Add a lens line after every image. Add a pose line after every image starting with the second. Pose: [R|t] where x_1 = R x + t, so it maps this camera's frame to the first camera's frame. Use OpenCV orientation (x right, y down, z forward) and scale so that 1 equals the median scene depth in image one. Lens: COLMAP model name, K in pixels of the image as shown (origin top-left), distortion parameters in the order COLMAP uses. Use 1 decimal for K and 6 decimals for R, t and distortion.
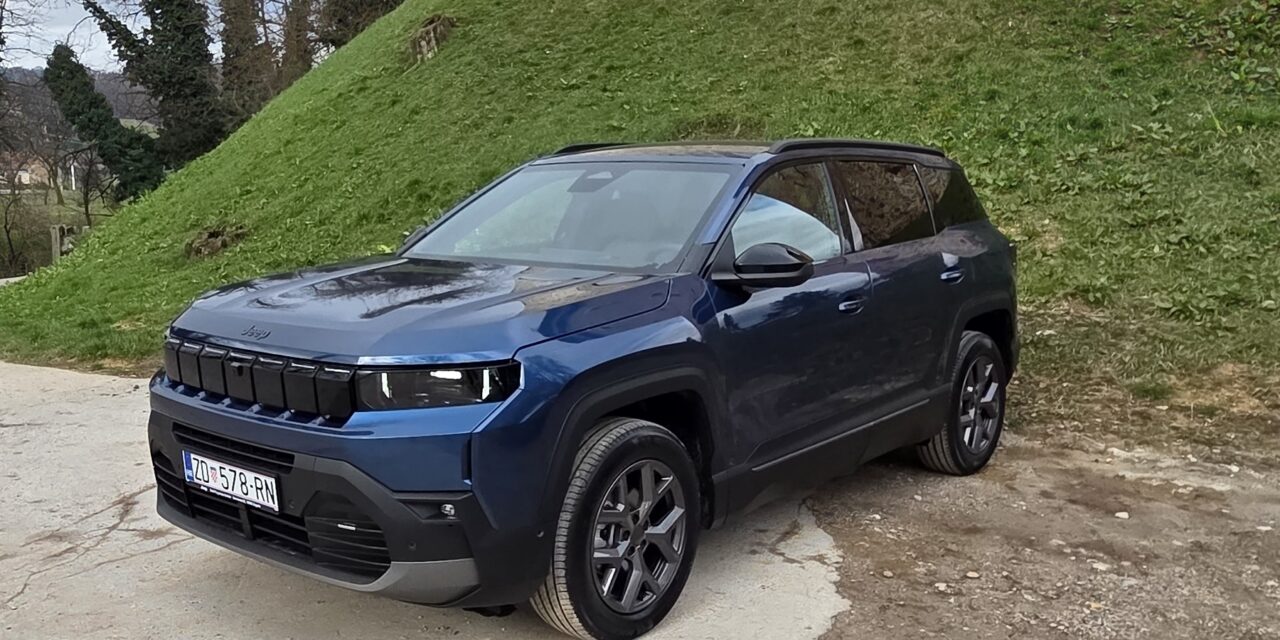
lens RADIAL K [[1269.3, 0, 640.0], [0, 1269.3, 320.0], [0, 0, 1]] dist [-0.003492, 0.010996]
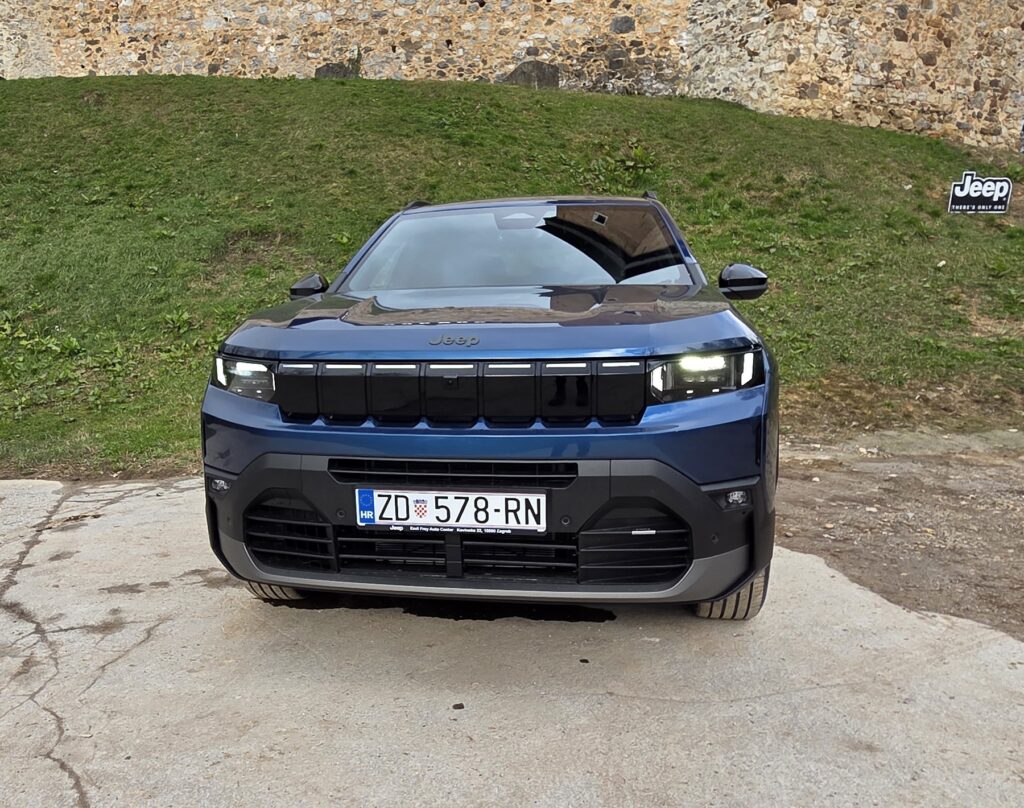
lens RADIAL K [[937.0, 0, 514.0], [0, 937.0, 418.3], [0, 0, 1]] dist [0.004486, 0.014921]
pose [[0.853541, -0.085269, 0.514001, -0.204417], [0.086371, 0.996024, 0.021807, 0.017859], [-0.513817, 0.025782, 0.857512, 0.143222]]
